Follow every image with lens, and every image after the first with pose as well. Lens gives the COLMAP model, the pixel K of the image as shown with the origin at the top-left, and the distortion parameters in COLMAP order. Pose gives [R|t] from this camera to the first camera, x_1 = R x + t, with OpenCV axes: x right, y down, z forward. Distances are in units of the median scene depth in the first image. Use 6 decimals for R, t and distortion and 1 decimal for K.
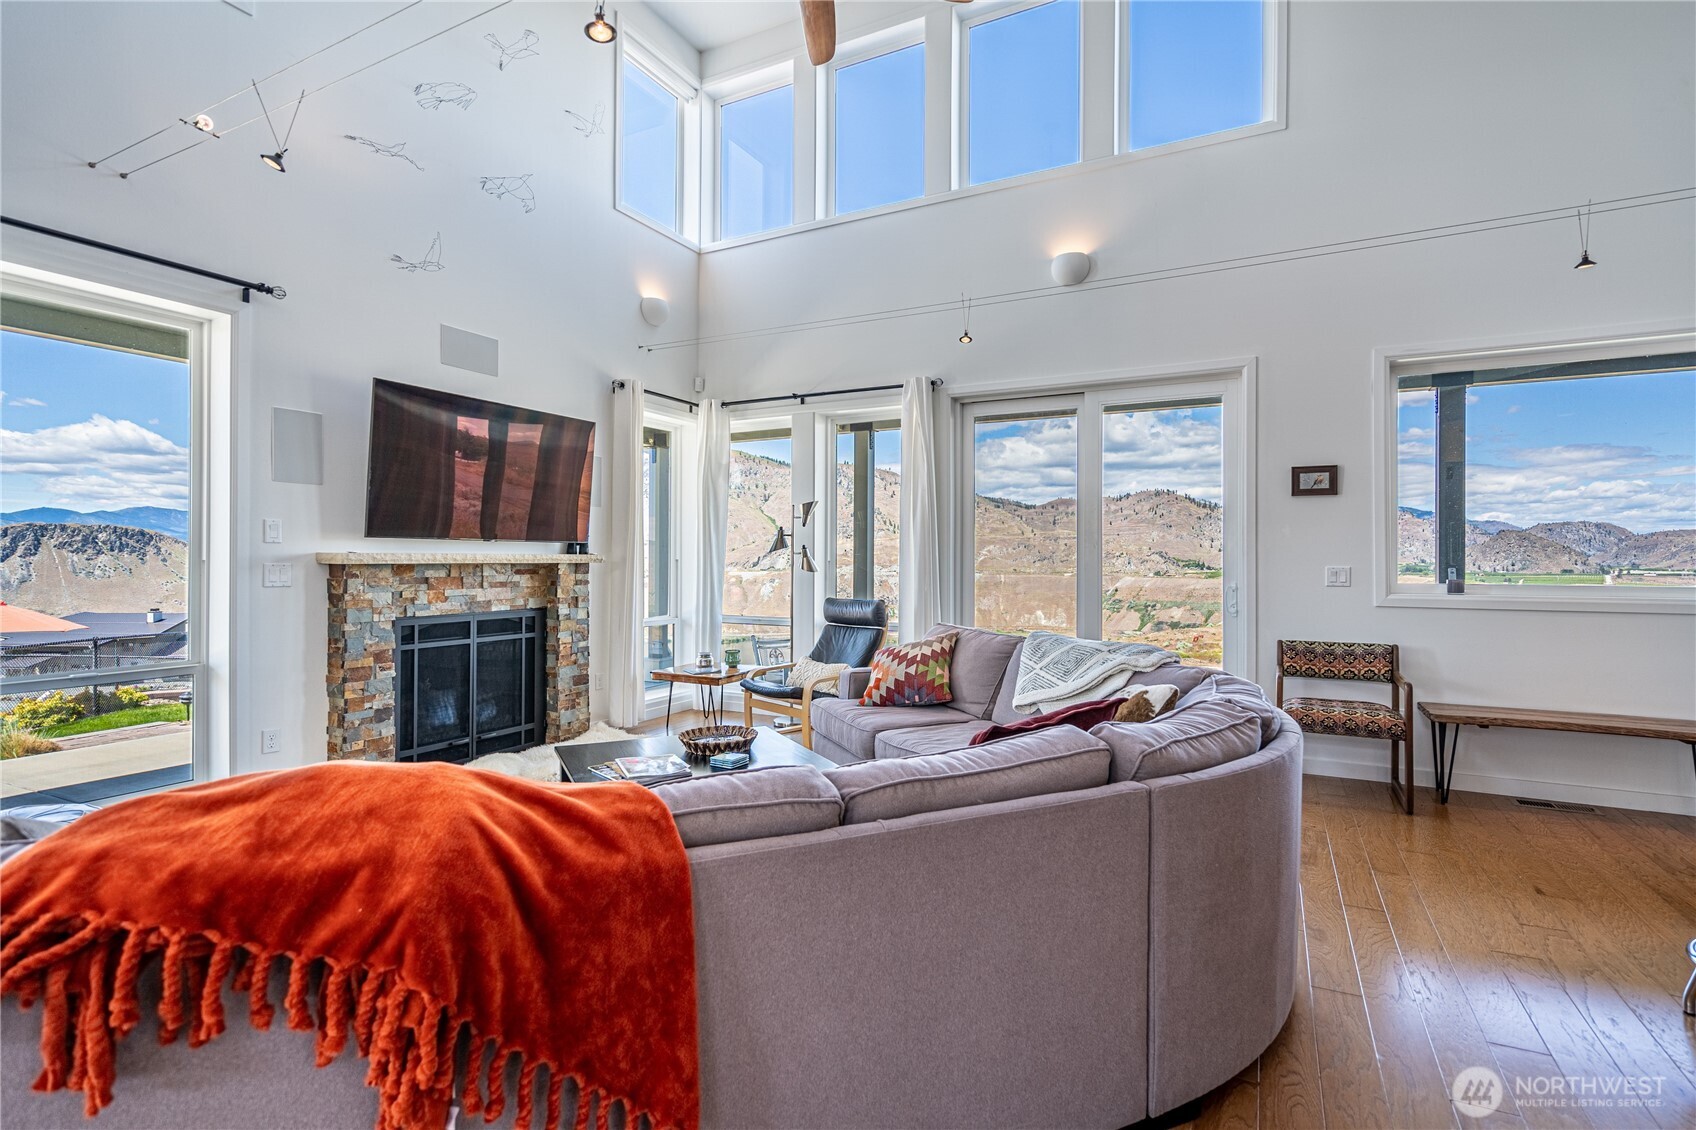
lens RADIAL K [[810.9, 0, 857.7], [0, 810.9, 562.7], [0, 0, 1]] dist [-0.004785, 0.004939]
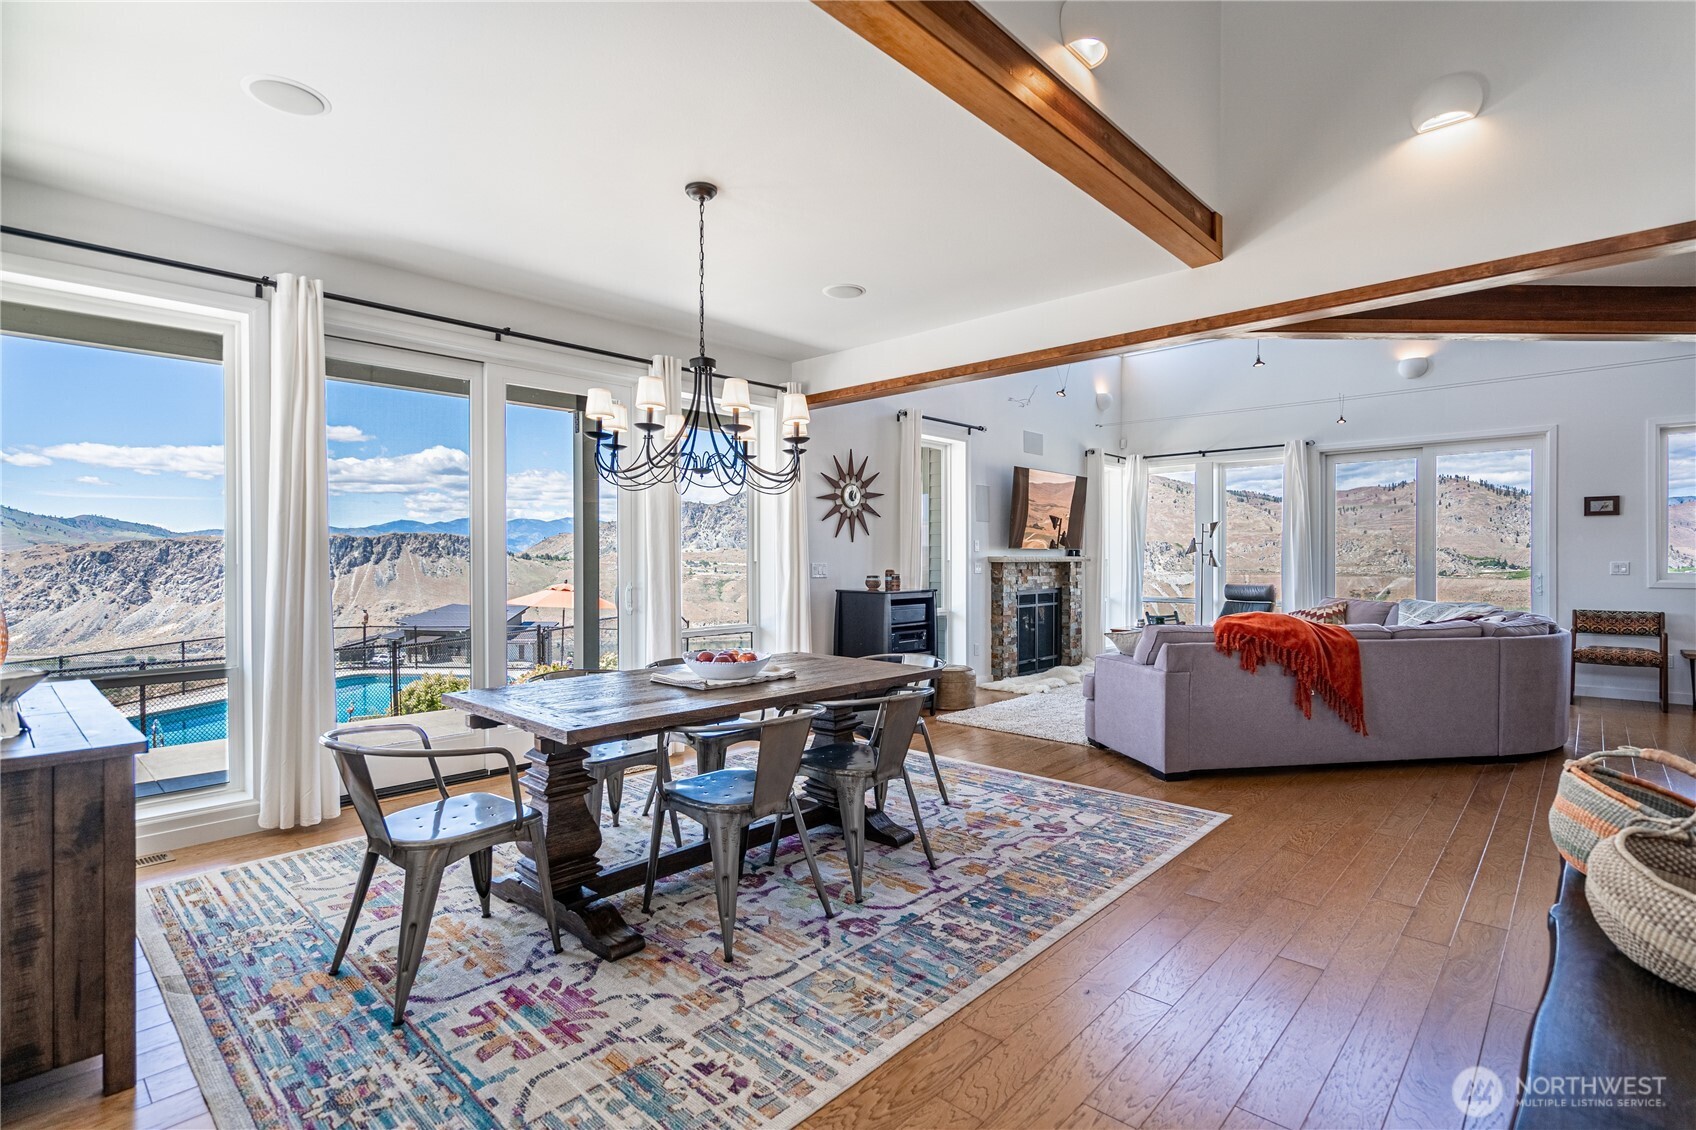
lens RADIAL K [[810.9, 0, 853.8], [0, 810.9, 570.6], [0, 0, 1]] dist [-0.004785, 0.004939]
pose [[0.962079, -0.000943, -0.272769, -0.356573], [0.003630, 0.999950, 0.009347, 0.001456], [0.272746, -0.009983, 0.962034, -0.809629]]
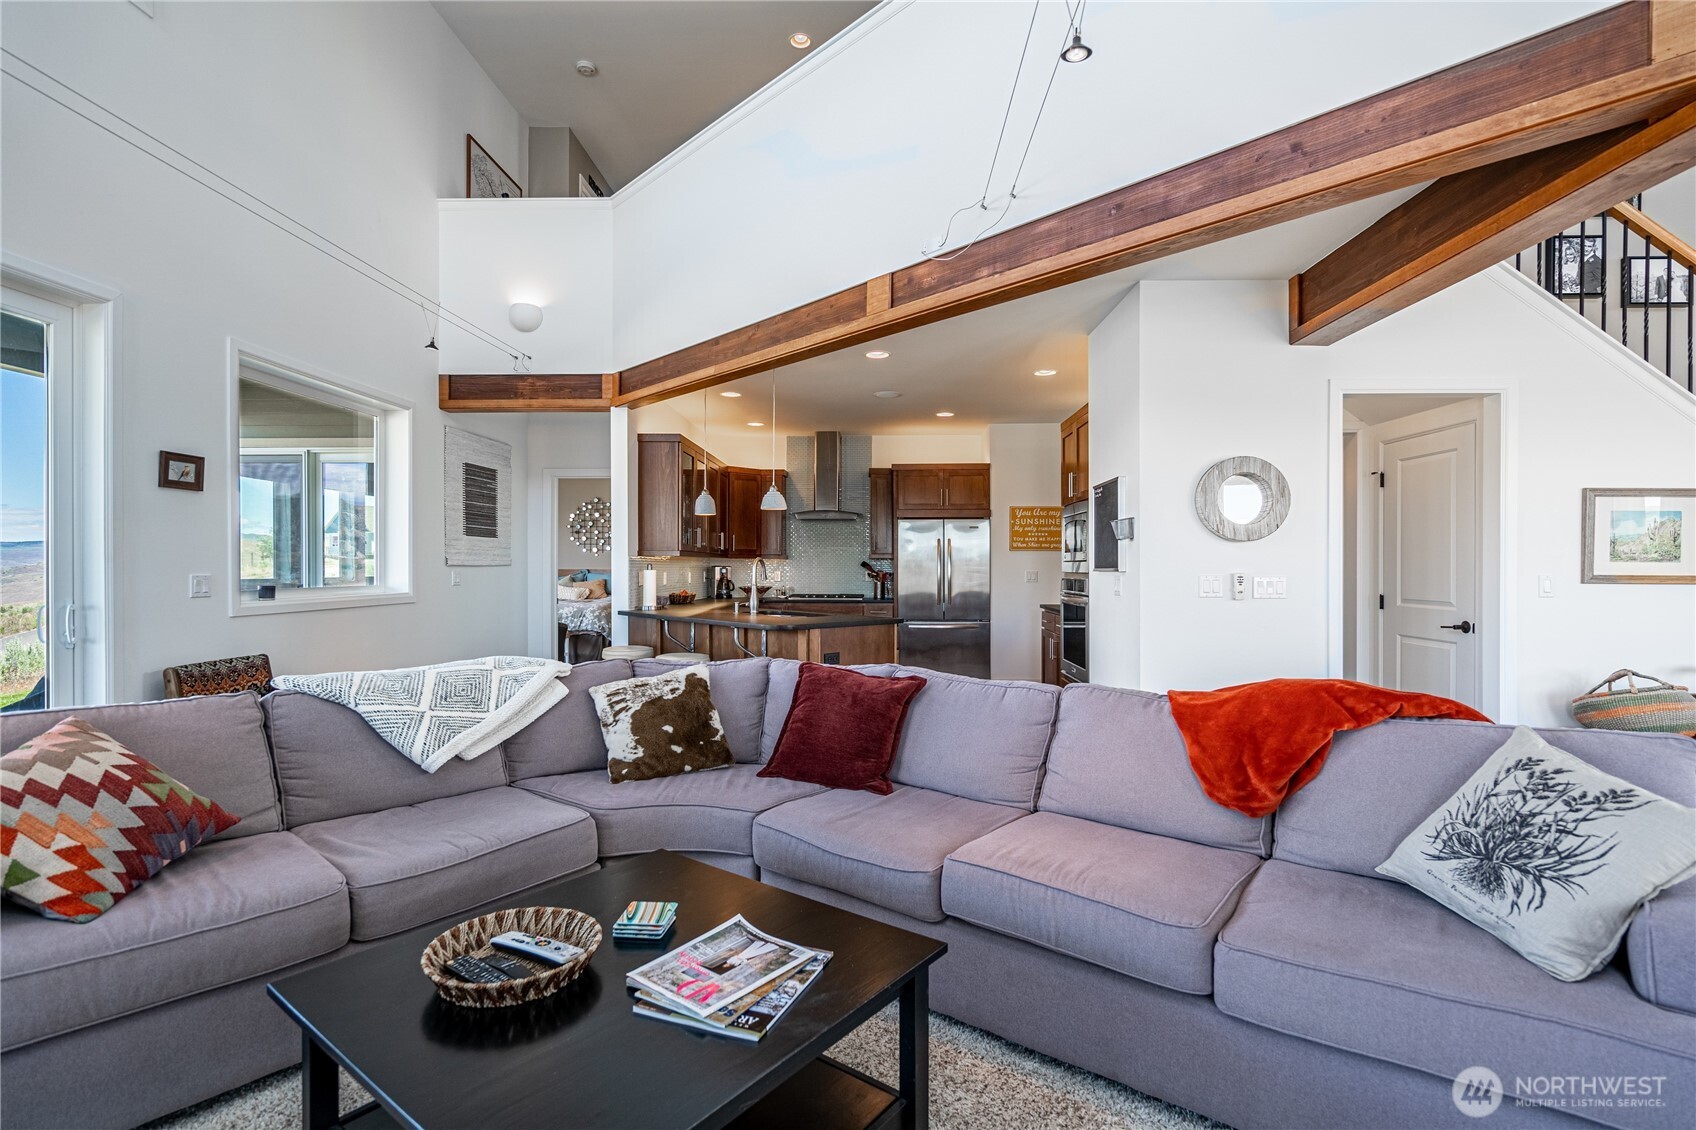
lens RADIAL K [[810.9, 0, 871.0], [0, 810.9, 562.1], [0, 0, 1]] dist [-0.004785, 0.004939]
pose [[-0.435436, 0.001831, 0.900218, -0.458227], [0.002919, 0.999996, -0.000621, -0.005710], [-0.900215, 0.002358, -0.435439, 0.677061]]
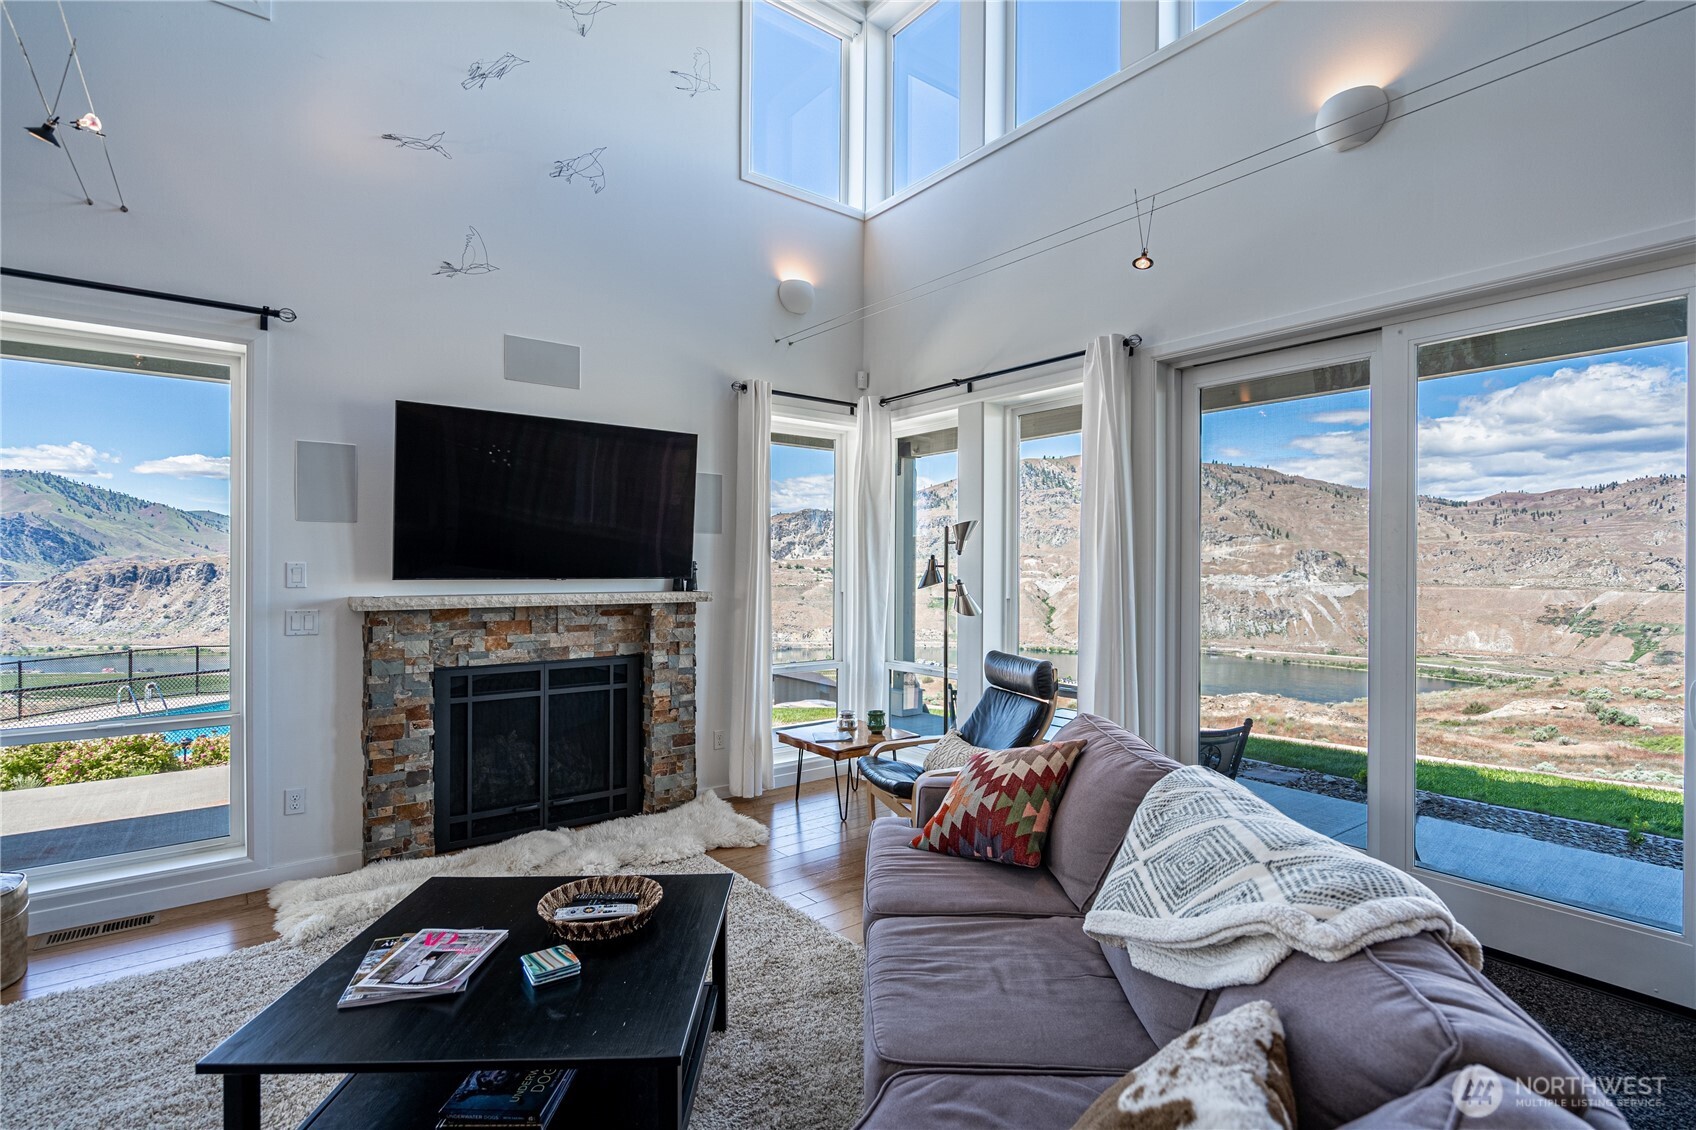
lens RADIAL K [[810.9, 0, 858.7], [0, 810.9, 577.1], [0, 0, 1]] dist [-0.004785, 0.004939]
pose [[0.909744, 0.005938, -0.415128, 0.190889], [-0.002737, 0.999962, 0.008306, -0.035765], [0.415161, -0.006420, 0.909725, 0.328978]]
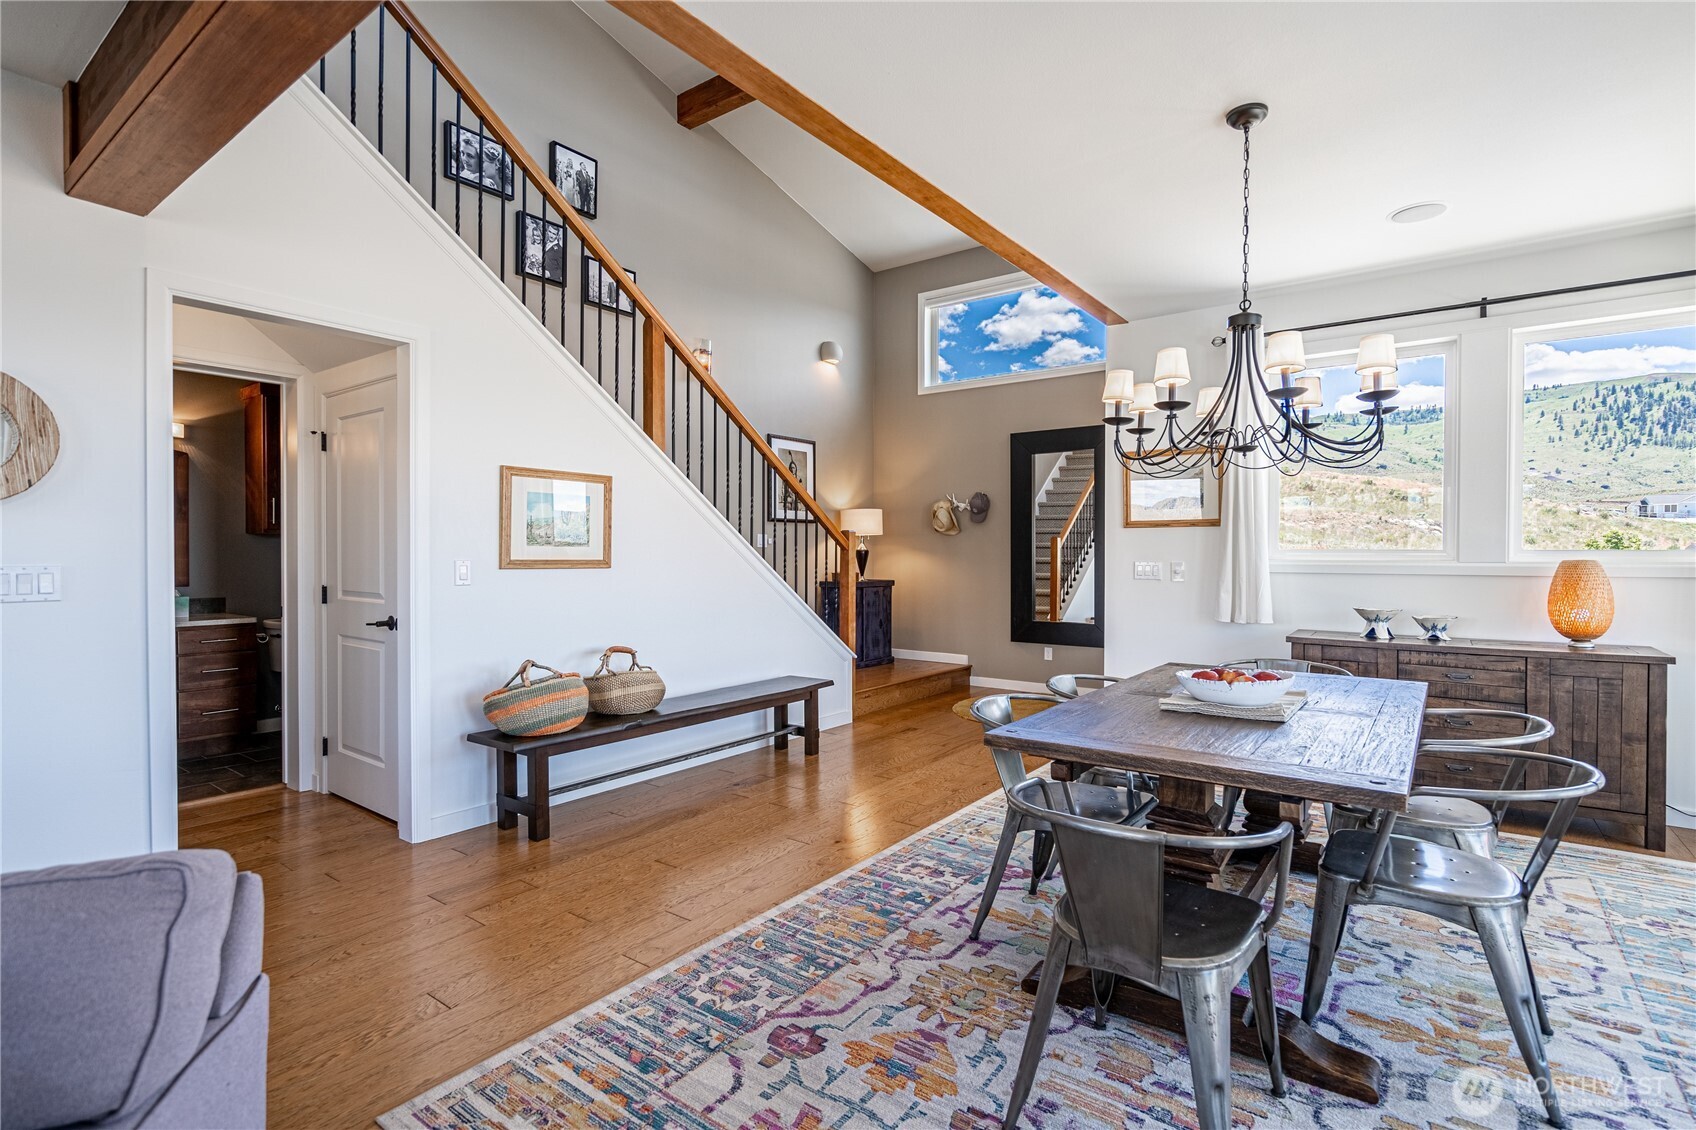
lens RADIAL K [[810.9, 0, 846.6], [0, 810.9, 554.4], [0, 0, 1]] dist [-0.004785, 0.004939]
pose [[-0.985066, -0.005323, 0.172093, -0.480903], [-0.003979, 0.999959, 0.008149, -0.003504], [-0.172129, 0.007343, -0.985047, 0.357988]]
